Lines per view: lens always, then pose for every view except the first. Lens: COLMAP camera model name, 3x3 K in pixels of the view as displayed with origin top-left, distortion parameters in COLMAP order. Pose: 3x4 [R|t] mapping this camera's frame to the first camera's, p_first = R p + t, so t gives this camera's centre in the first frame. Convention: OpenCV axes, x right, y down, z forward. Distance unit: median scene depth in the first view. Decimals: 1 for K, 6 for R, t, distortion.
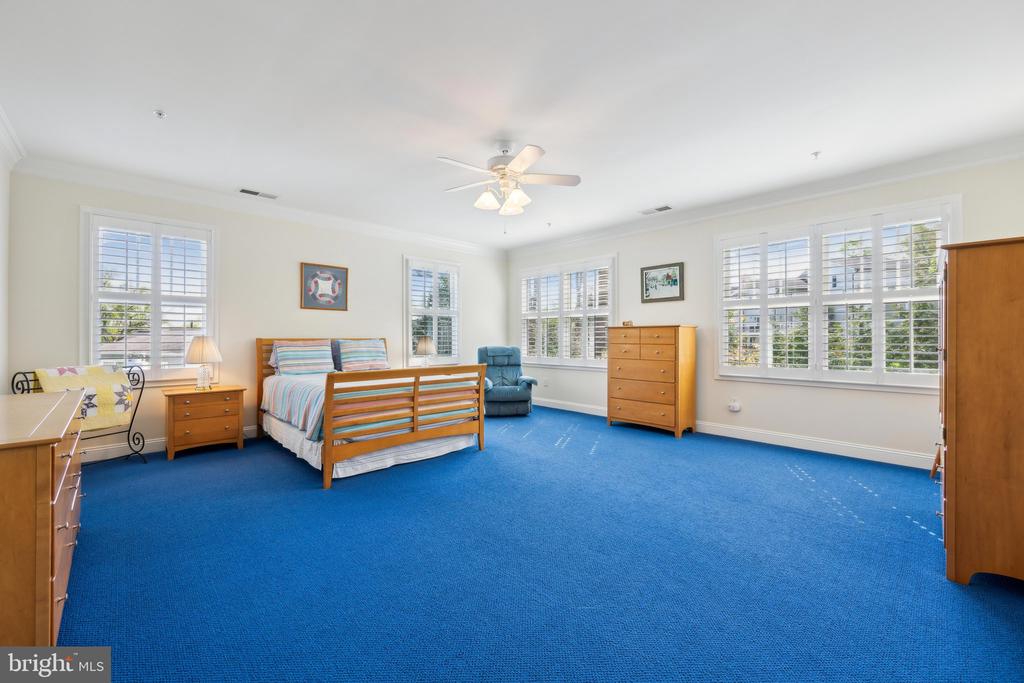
lens RADIAL K [[408.2, 0, 516.1], [0, 408.2, 335.4], [0, 0, 1]] dist [-0.000190, -0.000341]
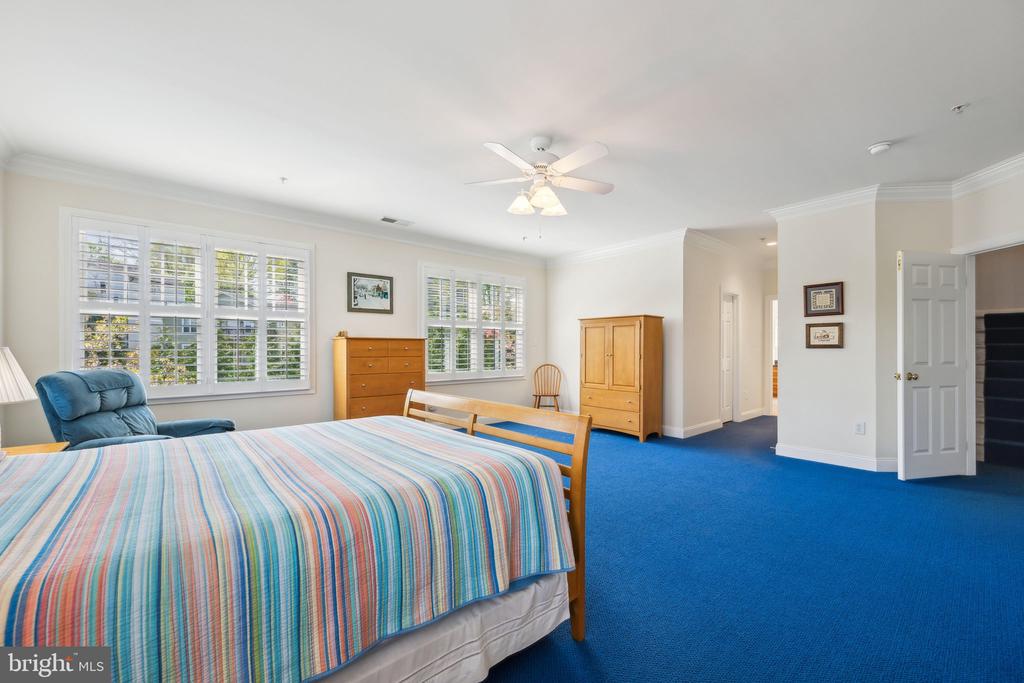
lens RADIAL K [[408.2, 0, 515.7], [0, 408.2, 349.9], [0, 0, 1]] dist [-0.000190, -0.000341]
pose [[0.074022, -0.001827, 0.997255, -0.558671], [-0.000479, 0.999998, 0.001868, 0.002546], [-0.997257, -0.000616, 0.074021, 0.572947]]
